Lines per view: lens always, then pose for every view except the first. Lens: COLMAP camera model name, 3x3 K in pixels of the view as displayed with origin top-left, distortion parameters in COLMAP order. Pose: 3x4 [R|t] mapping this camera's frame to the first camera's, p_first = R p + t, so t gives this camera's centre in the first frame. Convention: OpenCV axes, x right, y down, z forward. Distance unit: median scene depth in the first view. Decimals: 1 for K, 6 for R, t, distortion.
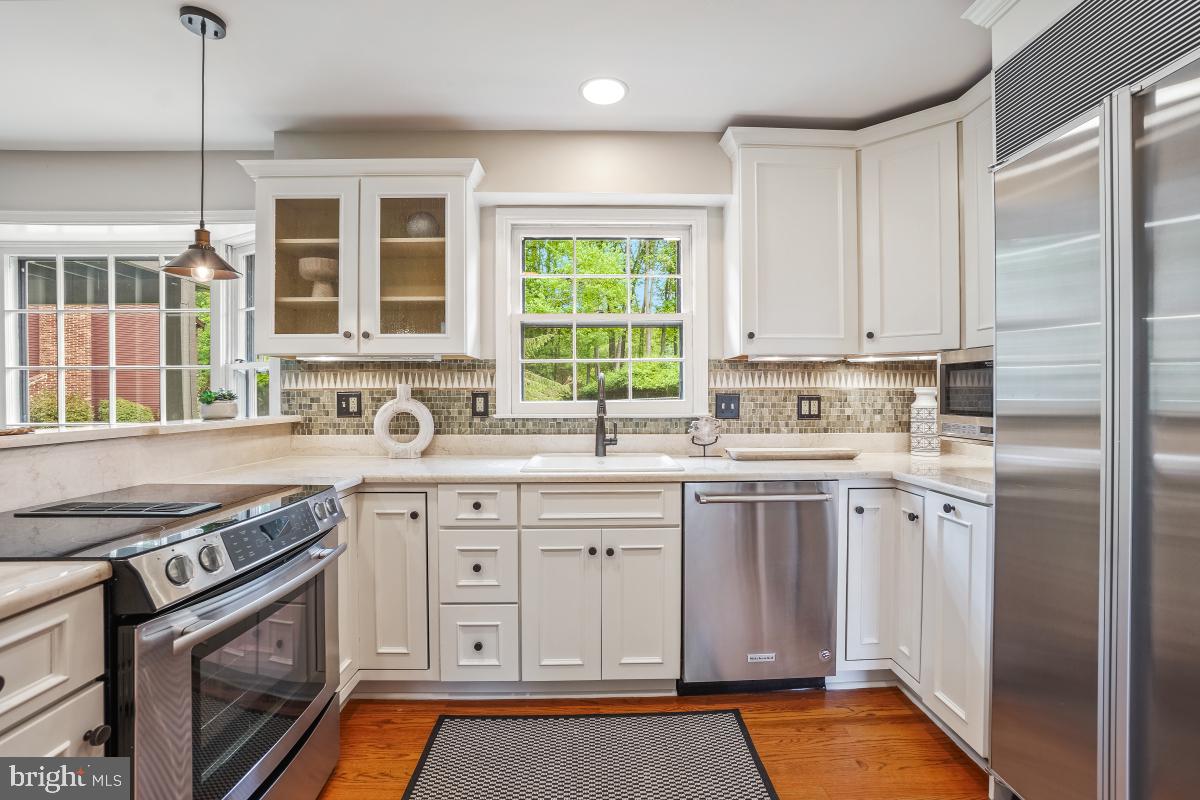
lens RADIAL K [[537.7, 0, 609.2], [0, 537.7, 398.3], [0, 0, 1]] dist [-0.053031, 0.014413]
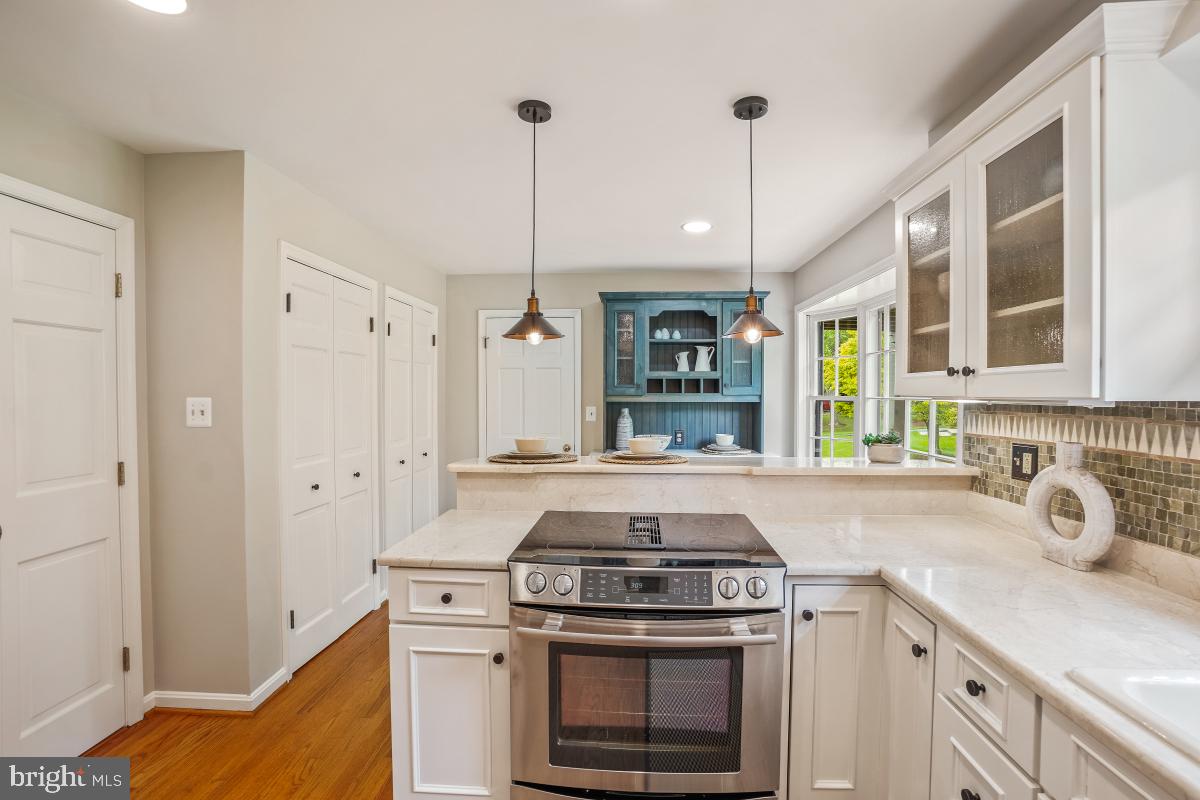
lens RADIAL K [[537.7, 0, 605.7], [0, 537.7, 402.5], [0, 0, 1]] dist [-0.053031, 0.014413]
pose [[-0.081649, 0.019575, -0.996469, 0.264766], [-0.009336, 0.999748, 0.020405, -0.085062], [0.996617, 0.010969, -0.081445, 0.565486]]
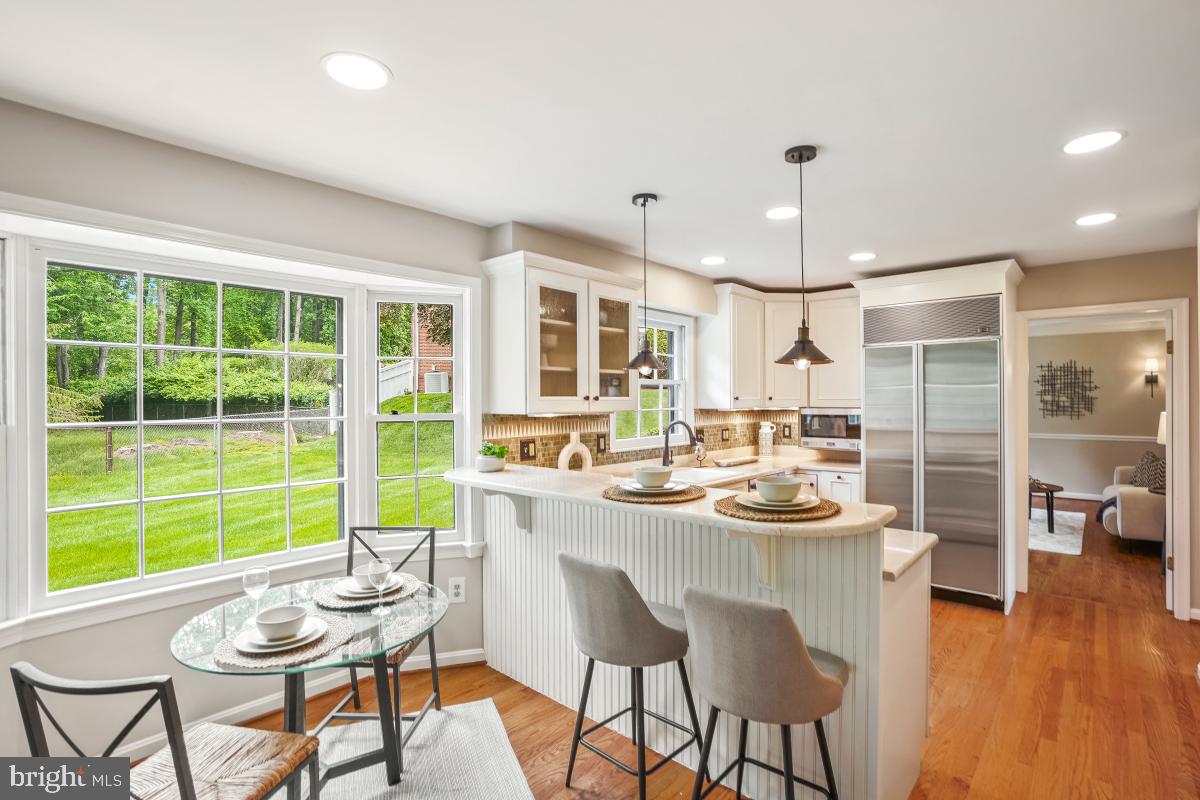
lens RADIAL K [[584.2, 0, 620.3], [0, 584.2, 401.3], [0, 0, 1]] dist [-0.000833, 0.001274]
pose [[0.667897, -0.002186, 0.744251, -1.488681], [0.006875, 0.999971, -0.003233, -0.103344], [-0.744222, 0.007276, 0.667892, -0.044582]]
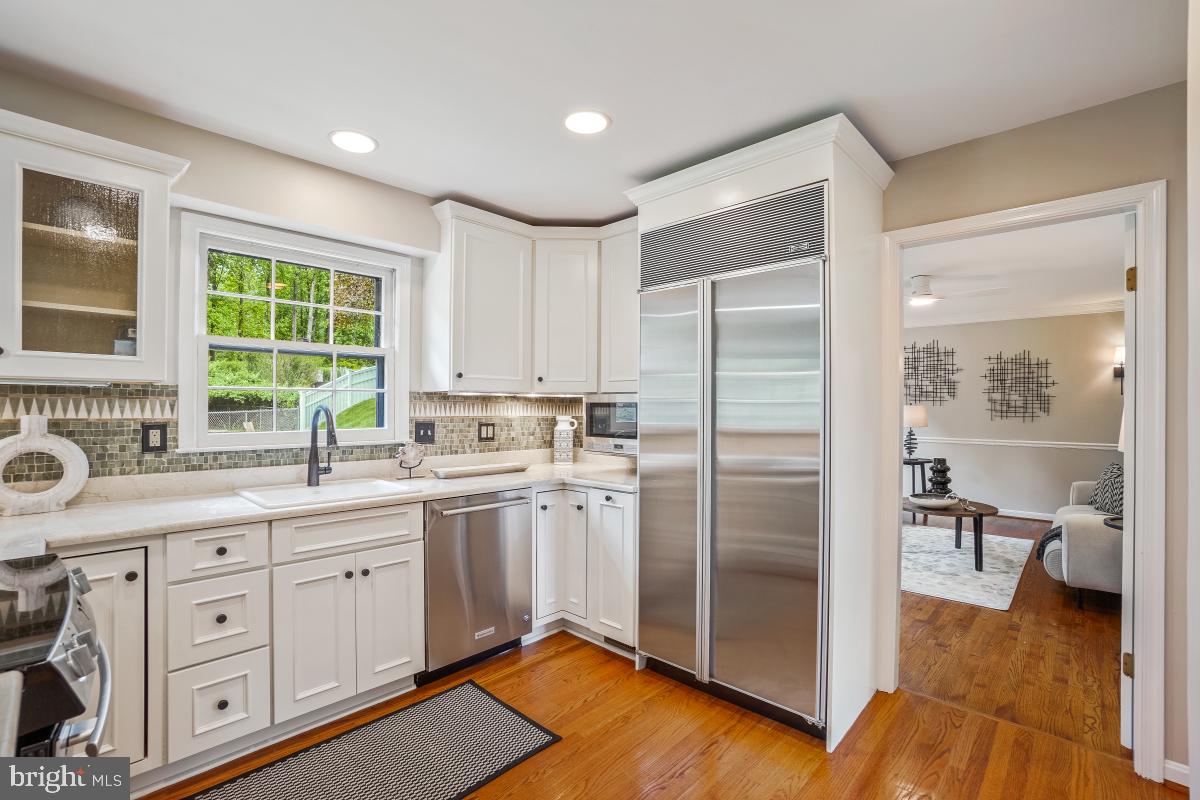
lens RADIAL K [[537.2, 0, 603.2], [0, 537.2, 405.4], [0, 0, 1]] dist [-0.044194, 0.010659]
pose [[0.709837, 0.009073, 0.704307, -0.358594], [-0.002350, 0.999942, -0.010512, -0.036537], [-0.704362, 0.005807, 0.709817, -0.092244]]
